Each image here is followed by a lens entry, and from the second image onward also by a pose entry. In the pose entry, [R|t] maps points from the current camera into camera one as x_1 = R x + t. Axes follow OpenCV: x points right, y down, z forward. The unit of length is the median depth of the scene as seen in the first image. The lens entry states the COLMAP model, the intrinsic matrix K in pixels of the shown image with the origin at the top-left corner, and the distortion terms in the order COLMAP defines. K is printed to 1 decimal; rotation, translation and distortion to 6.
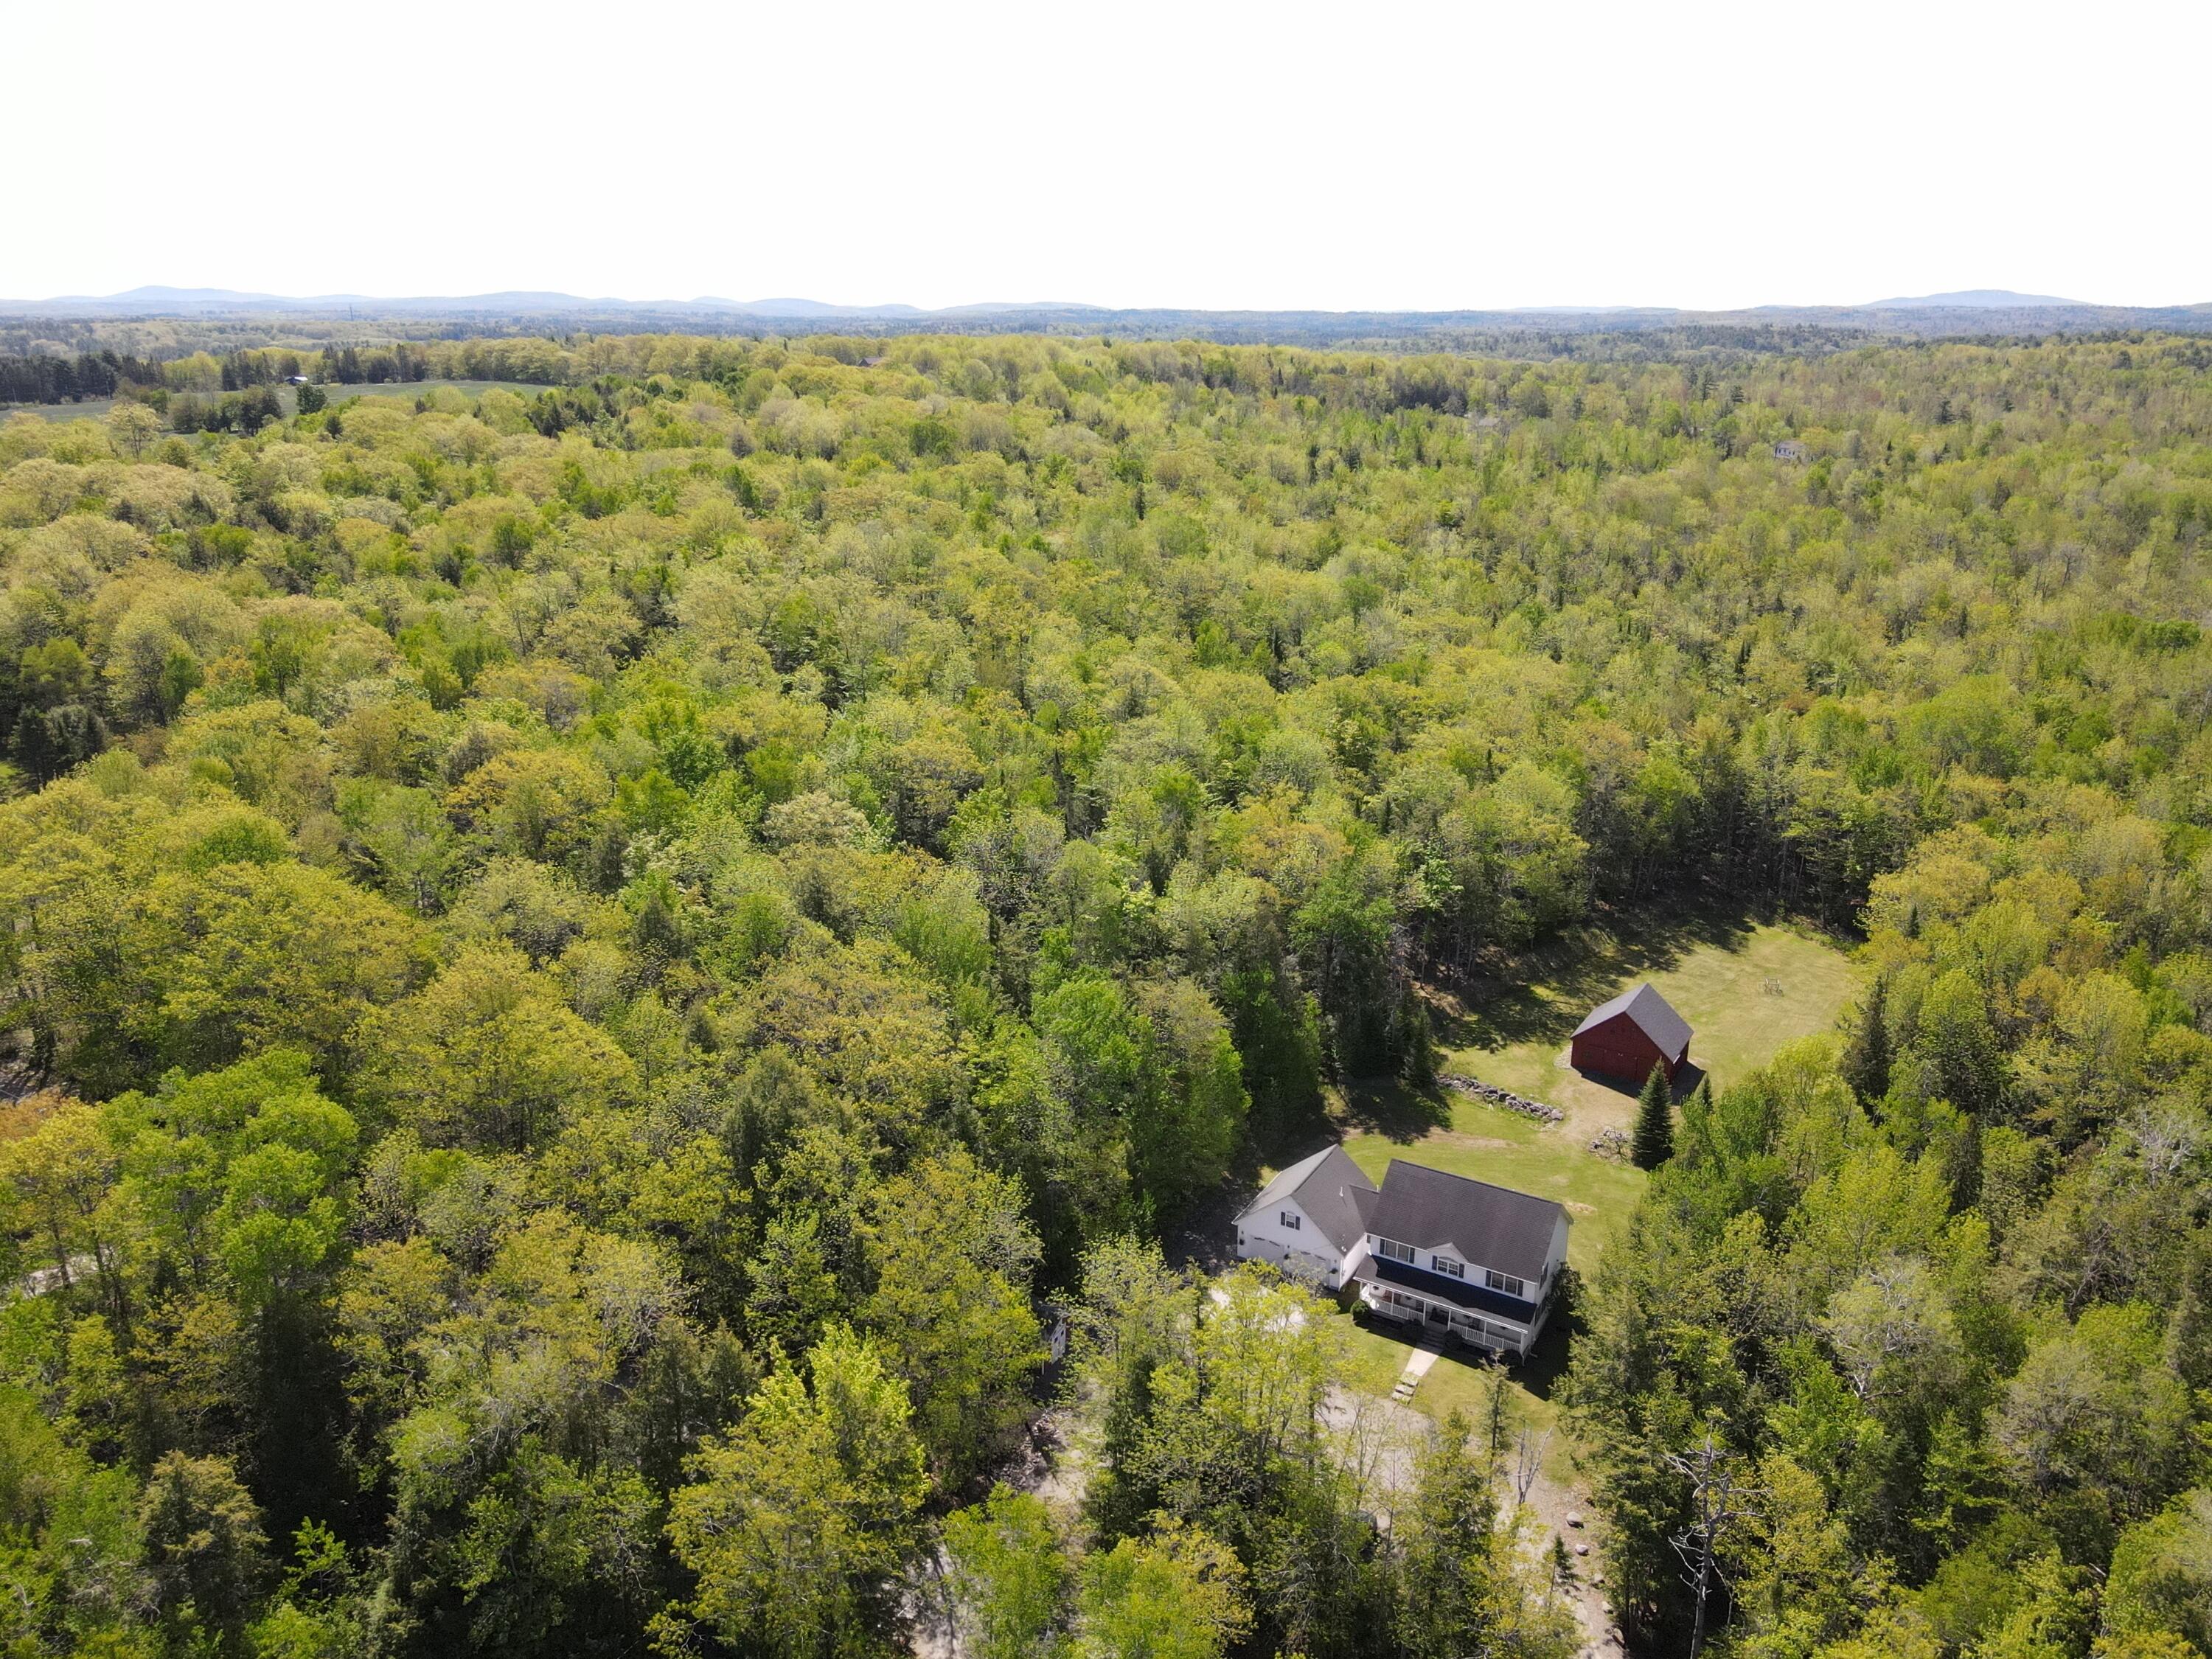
lens RADIAL K [[1626.3, 0, 1104.0], [0, 1626.3, 805.2], [0, 0, 1]] dist [0.002861, 0.026441]
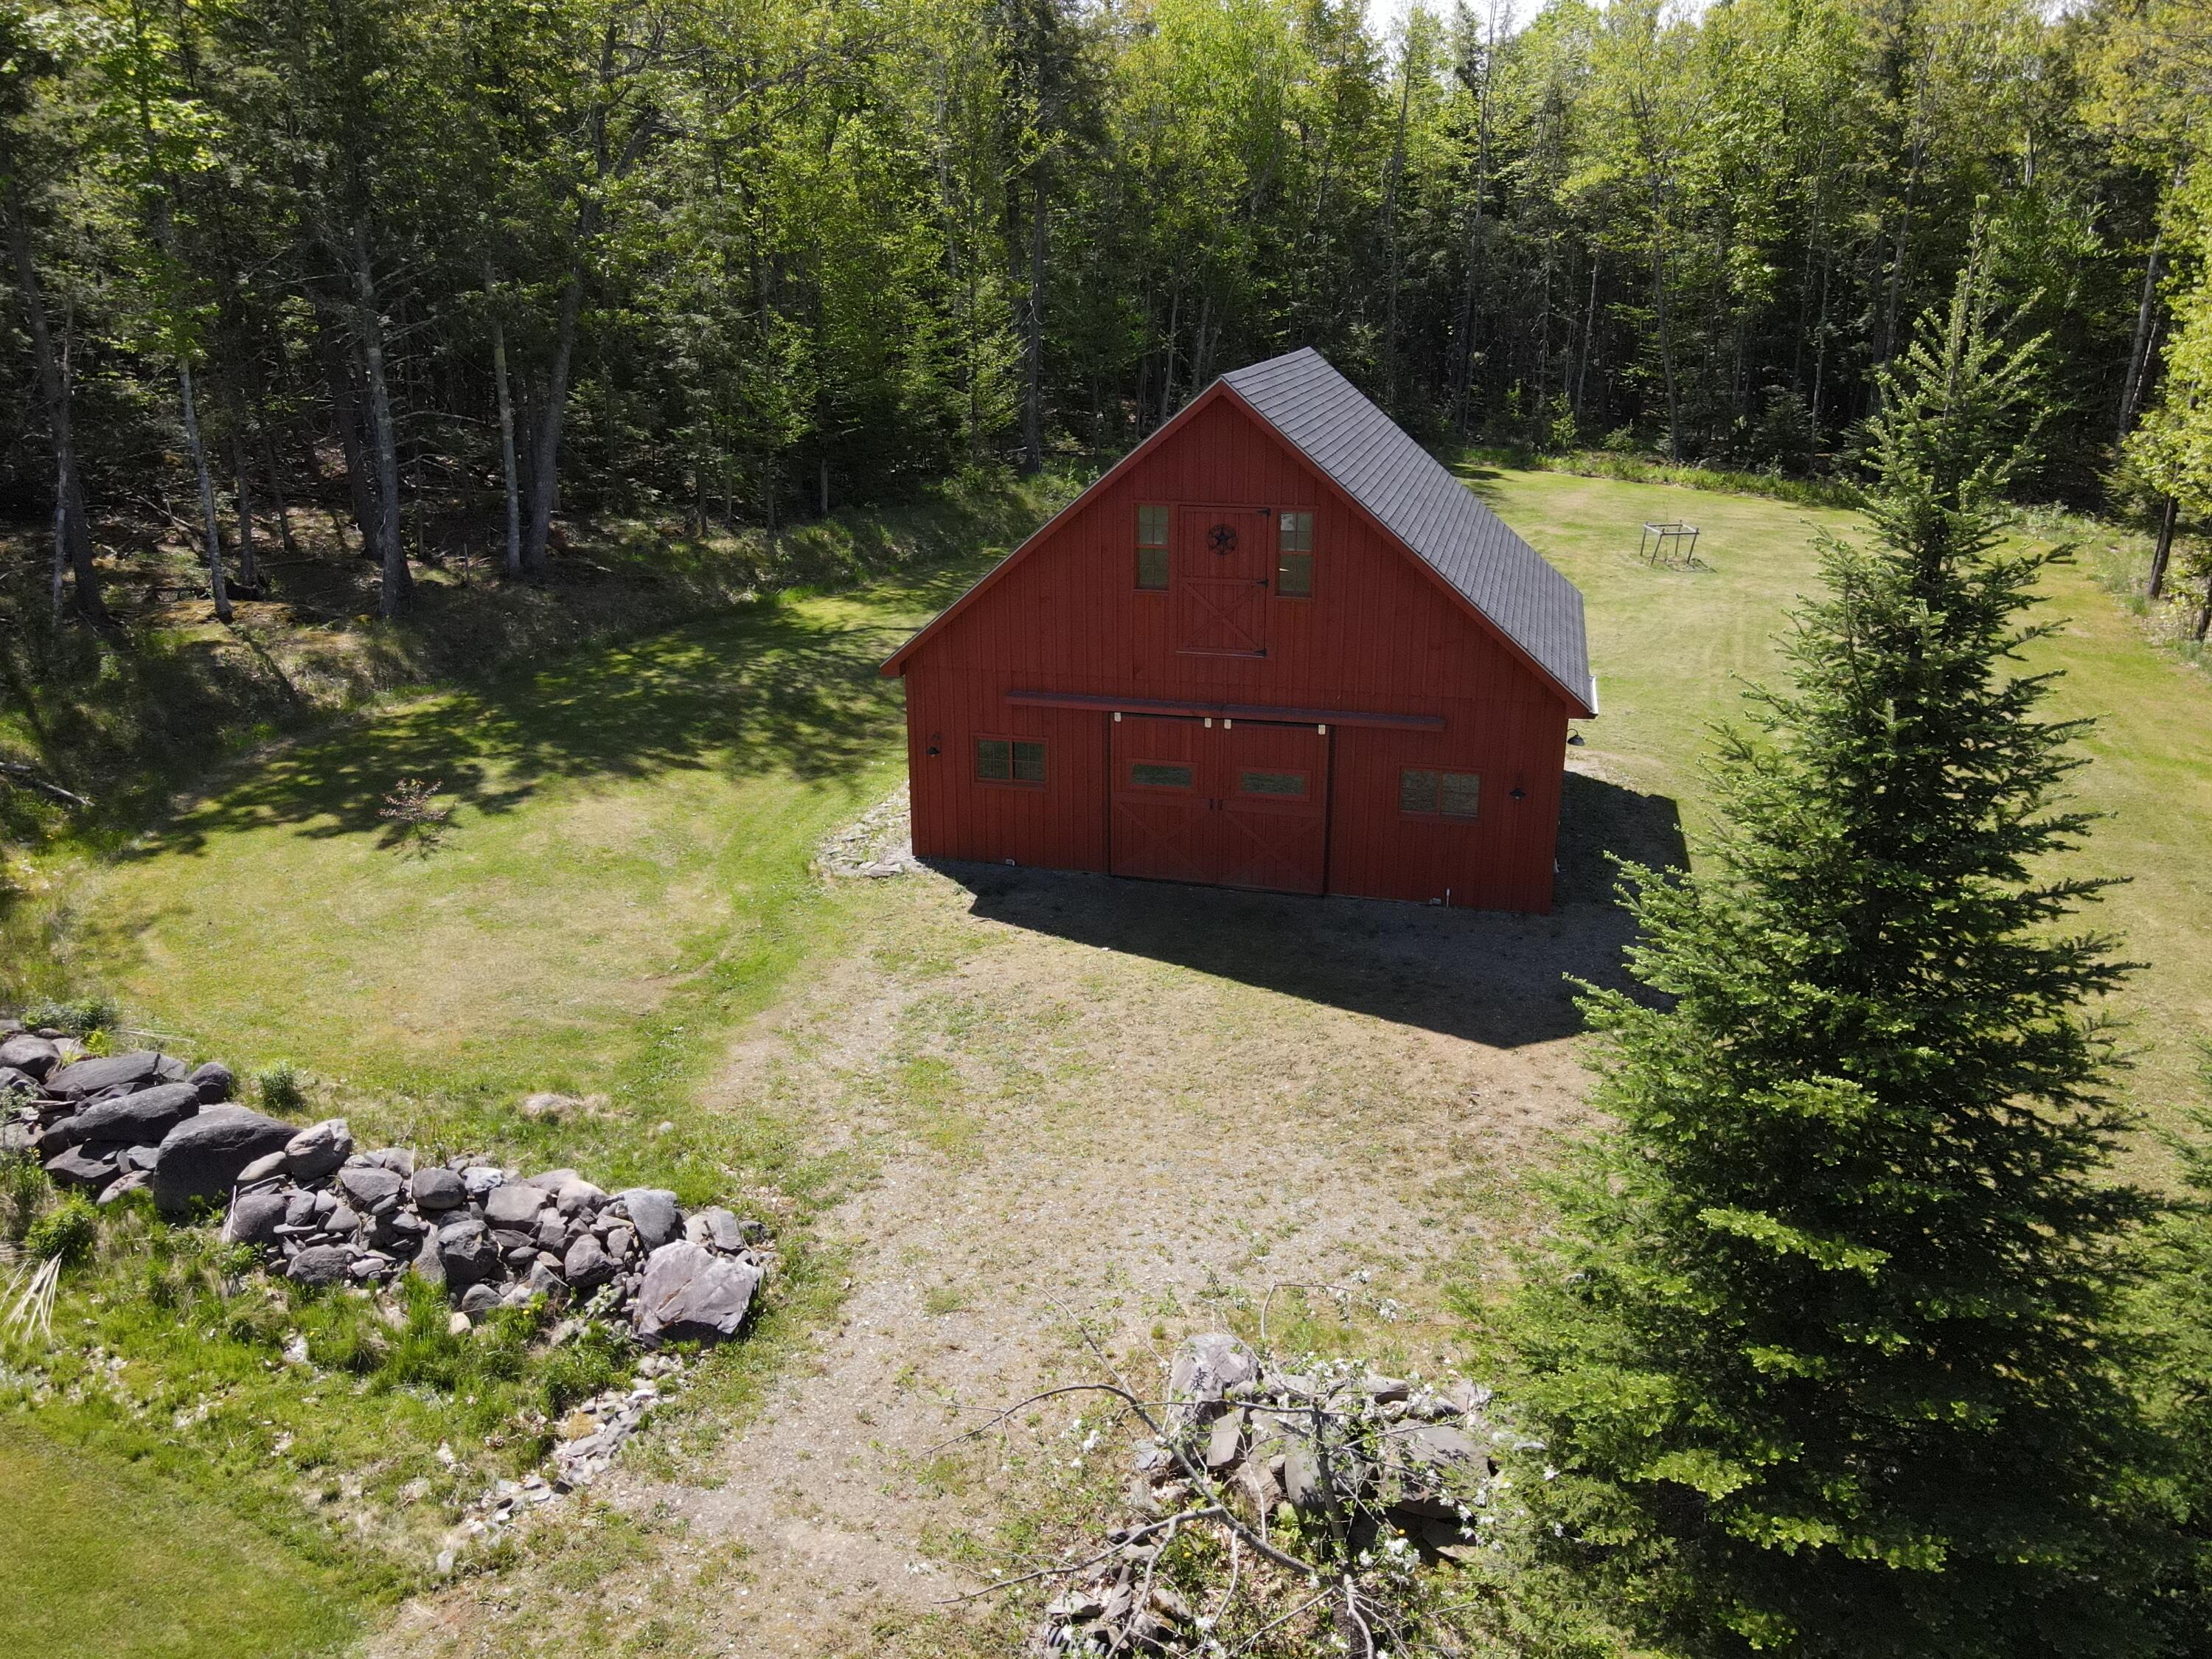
lens RADIAL K [[1626.3, 0, 1089.3], [0, 1626.3, 833.1], [0, 0, 1]] dist [0.002861, 0.026441]
pose [[0.954603, -0.107712, 0.277724, 0.220679], [0.097213, 0.993938, 0.051344, 0.128245], [-0.281571, -0.022014, 0.959288, 0.716794]]
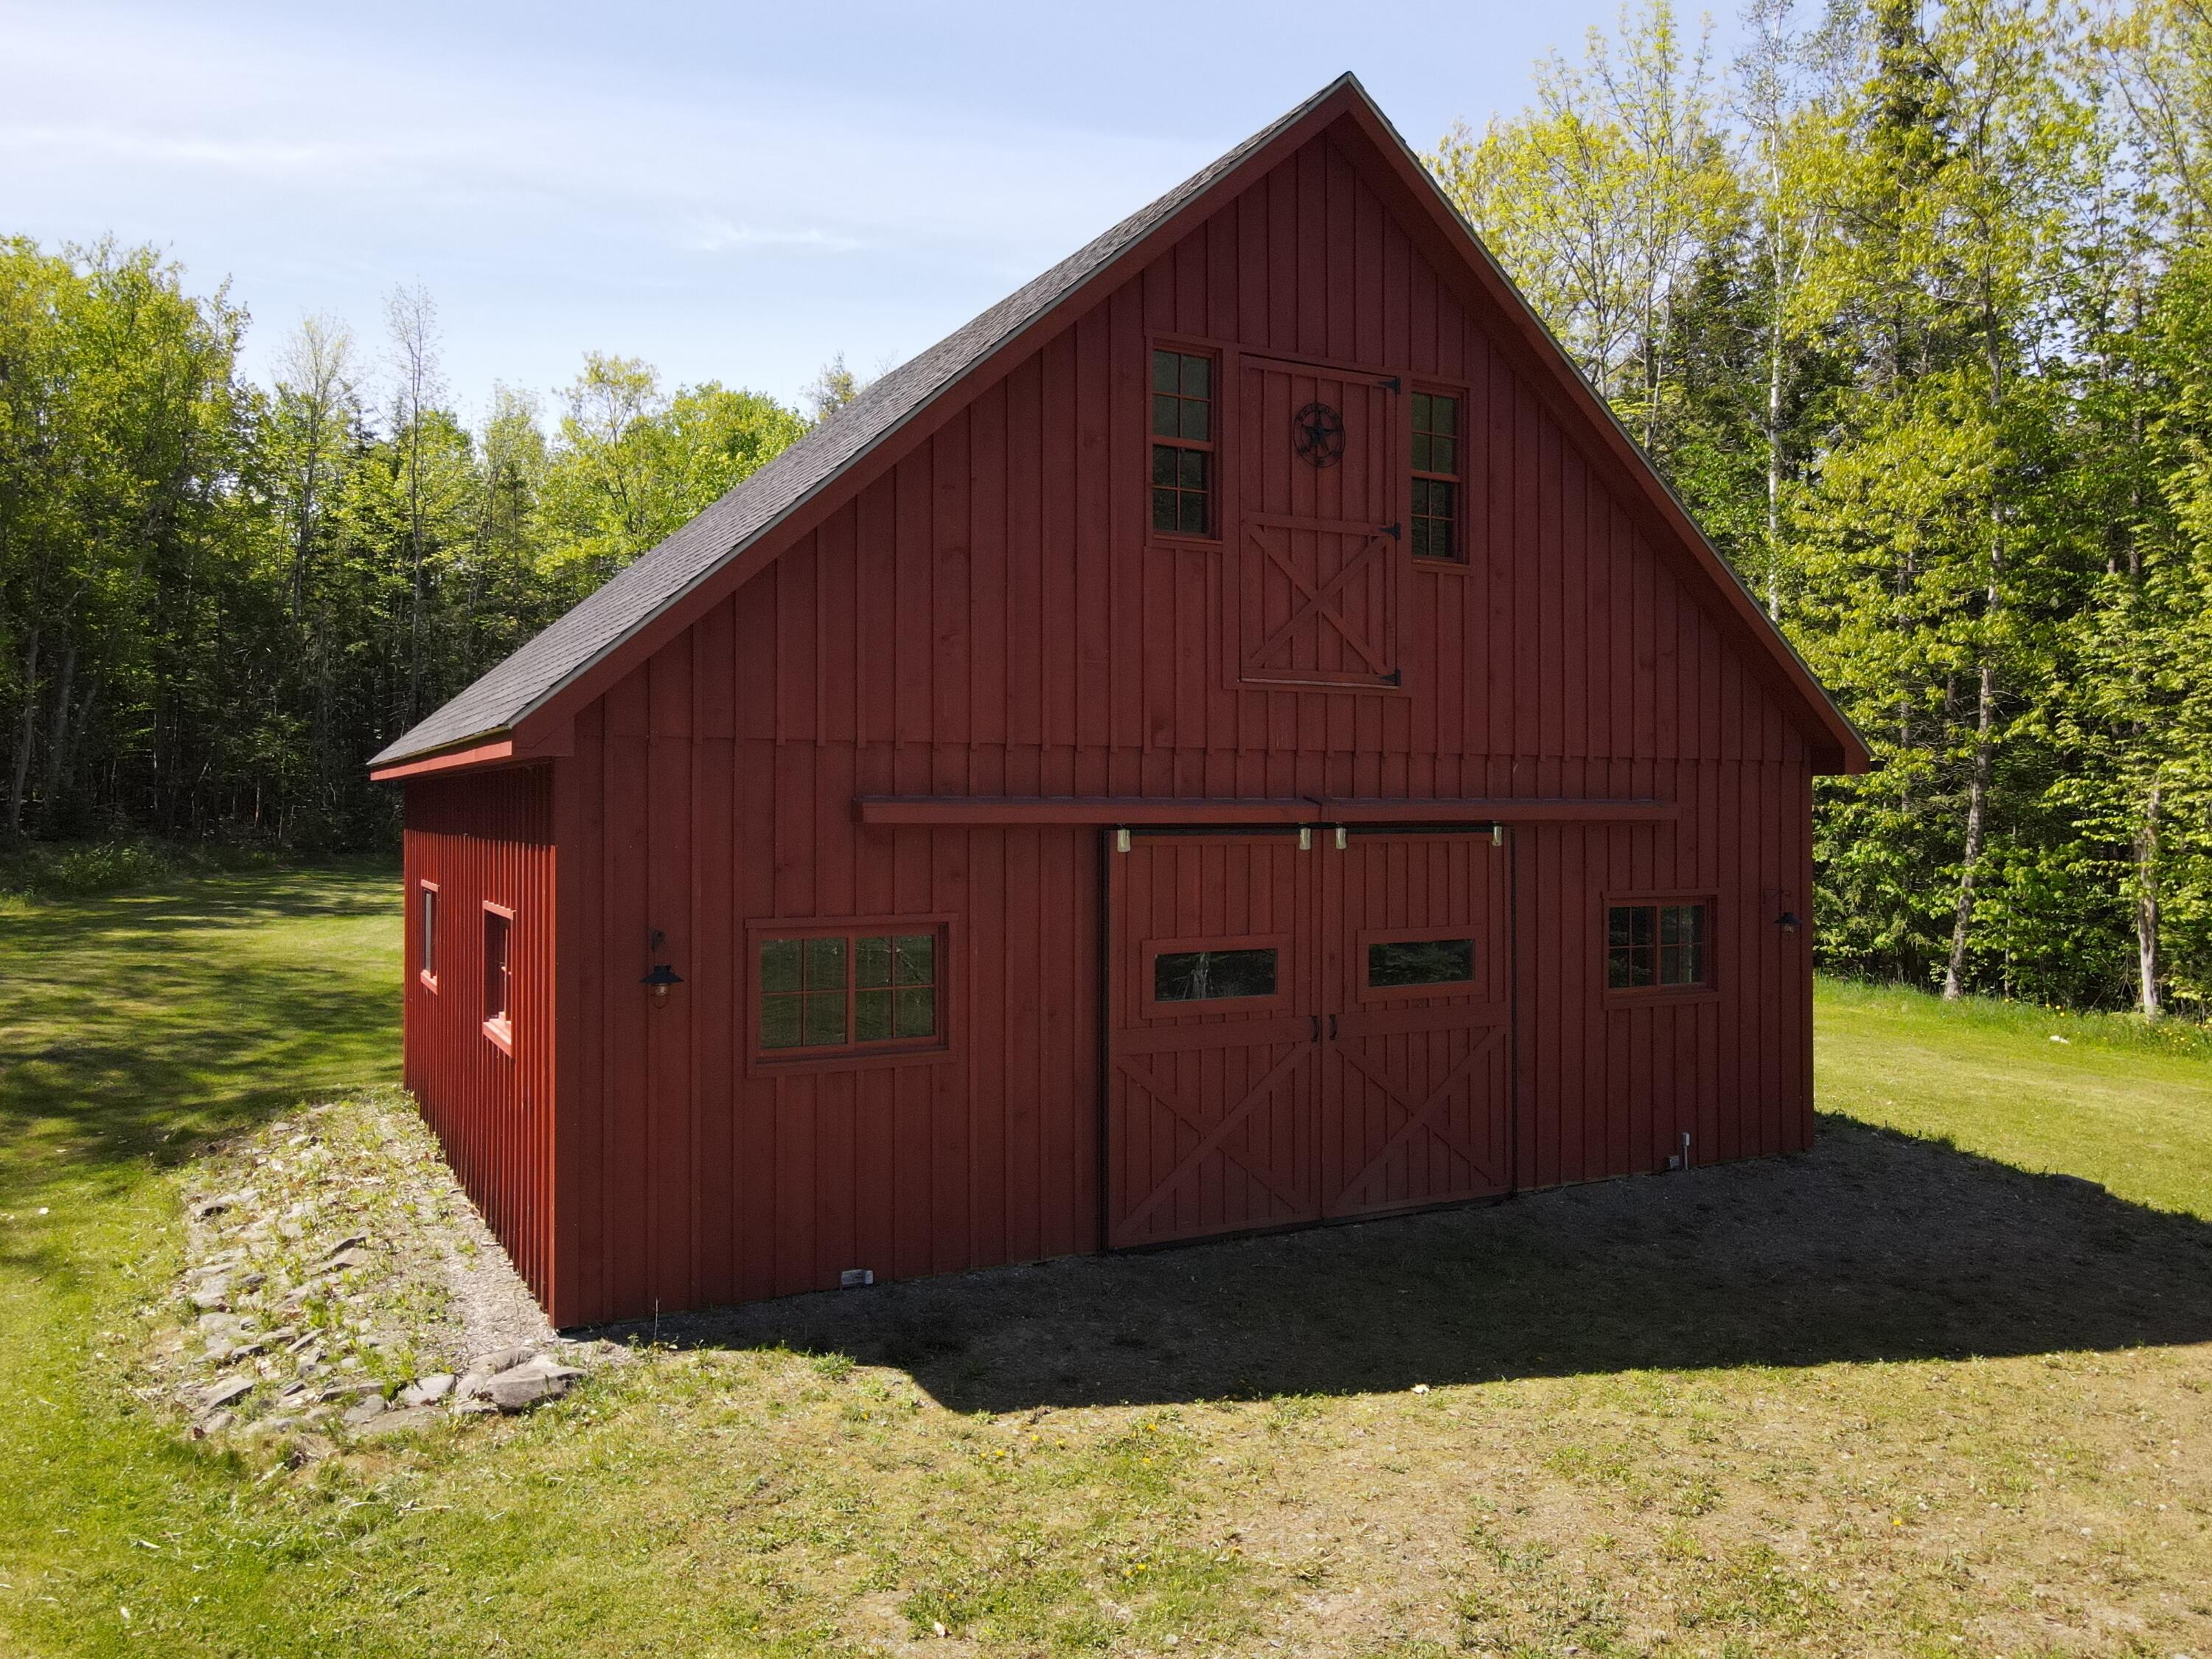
lens RADIAL K [[1626.3, 0, 1108.9], [0, 1626.3, 831.6], [0, 0, 1]] dist [0.002861, 0.026441]
pose [[0.495971, -0.010934, 0.868270, 0.210242], [0.260484, 0.955743, -0.136758, 0.131882], [-0.828348, 0.293999, 0.476869, 0.810164]]
